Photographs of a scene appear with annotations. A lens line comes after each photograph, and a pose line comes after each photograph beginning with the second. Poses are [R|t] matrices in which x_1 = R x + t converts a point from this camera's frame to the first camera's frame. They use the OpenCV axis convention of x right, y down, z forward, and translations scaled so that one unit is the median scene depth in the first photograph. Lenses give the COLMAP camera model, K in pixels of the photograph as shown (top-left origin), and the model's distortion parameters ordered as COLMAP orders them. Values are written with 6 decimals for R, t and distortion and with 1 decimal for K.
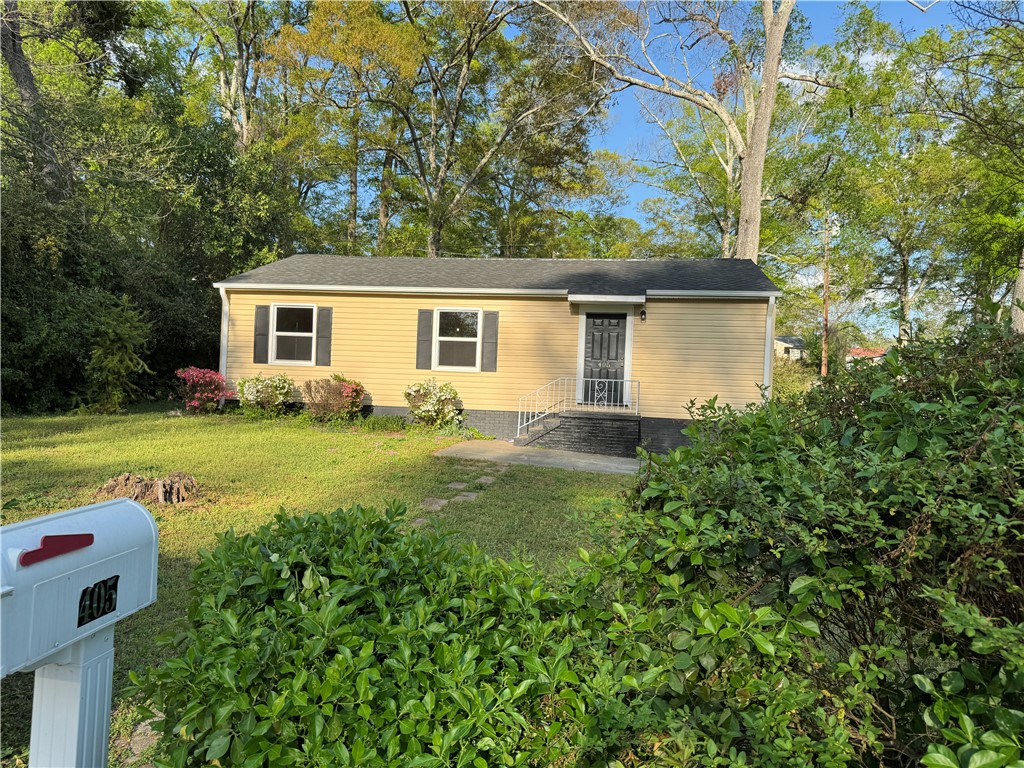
lens RADIAL K [[711.1, 0, 514.5], [0, 711.1, 394.3], [0, 0, 1]] dist [0.004145, -0.002314]
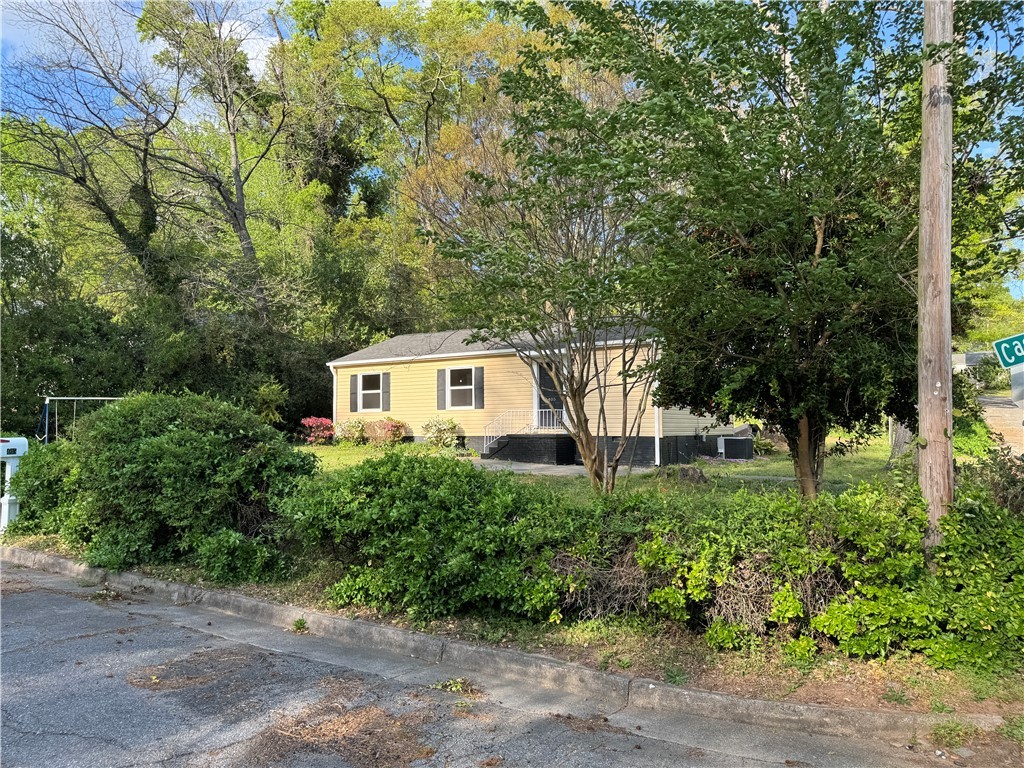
lens RADIAL K [[726.2, 0, 512.0], [0, 726.2, 384.0], [0, 0, 1]] dist [0.007630, -0.005733]
pose [[0.919521, -0.071766, -0.386433, 0.562962], [0.044876, 0.995929, -0.078175, 0.034060], [0.390471, 0.054542, 0.918998, -0.308071]]
